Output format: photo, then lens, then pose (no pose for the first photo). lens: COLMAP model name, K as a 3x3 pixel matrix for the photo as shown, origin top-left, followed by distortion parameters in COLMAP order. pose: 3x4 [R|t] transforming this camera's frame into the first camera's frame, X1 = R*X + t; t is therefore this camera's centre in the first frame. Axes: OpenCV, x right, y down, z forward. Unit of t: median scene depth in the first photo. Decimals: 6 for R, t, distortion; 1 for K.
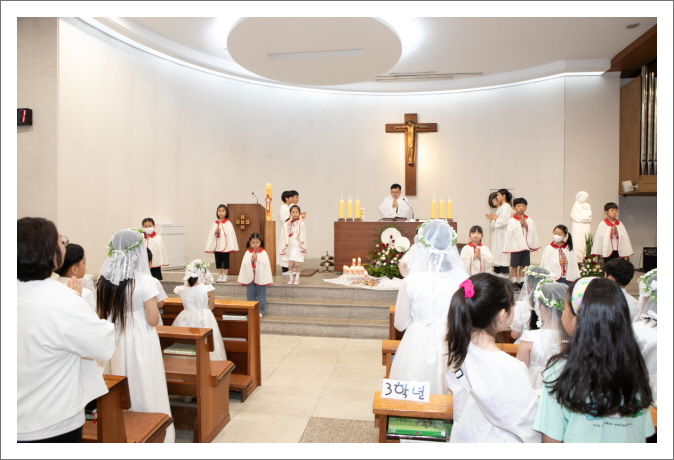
lens RADIAL K [[440.6, 0, 337.0], [0, 440.6, 230.0], [0, 0, 1]] dist [-0.100016, 0.081384]
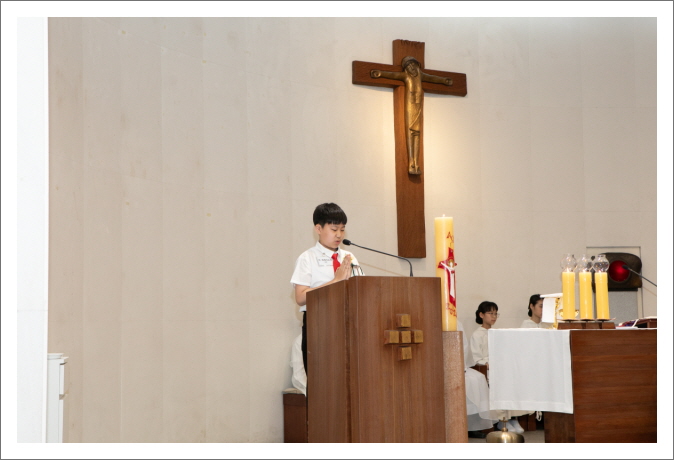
lens RADIAL K [[1195.8, 0, 337.0], [0, 1195.8, 230.0], [0, 0, 1]] dist [0.185845, 0.006768]
pose [[0.764327, 0.033185, 0.643975, -0.543101], [0.034898, 0.995083, -0.092697, -0.011157], [-0.643884, 0.093324, 0.759410, 0.272380]]
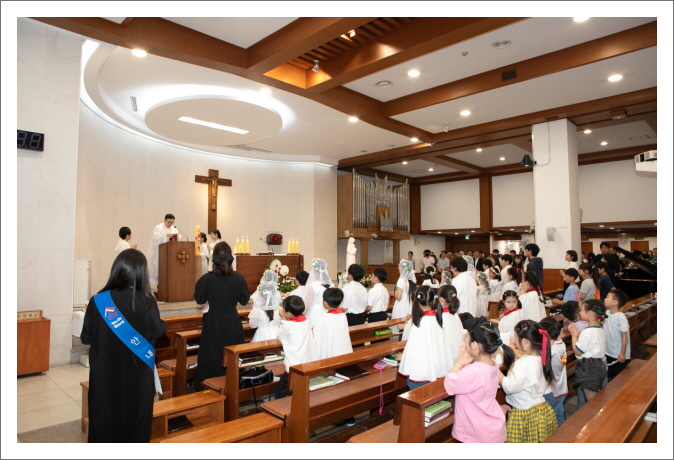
lens RADIAL K [[440.6, 0, 337.0], [0, 440.6, 230.0], [0, 0, 1]] dist [-0.100016, 0.081384]
pose [[0.593223, 0.036675, 0.804202, -0.634660], [0.023862, 0.997722, -0.063103, -0.003979], [-0.804684, 0.056624, 0.590996, -0.024691]]
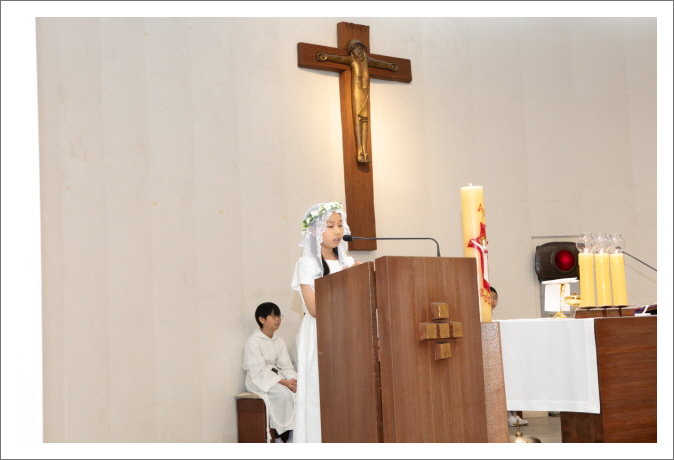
lens RADIAL K [[1065.3, 0, 337.0], [0, 1065.3, 230.0], [0, 0, 1]] dist [0.089746, 0.017278]
pose [[0.687720, 0.027484, 0.725456, -0.477733], [0.063389, 0.993193, -0.097720, -0.013173], [-0.723203, 0.113190, 0.681297, 0.433688]]
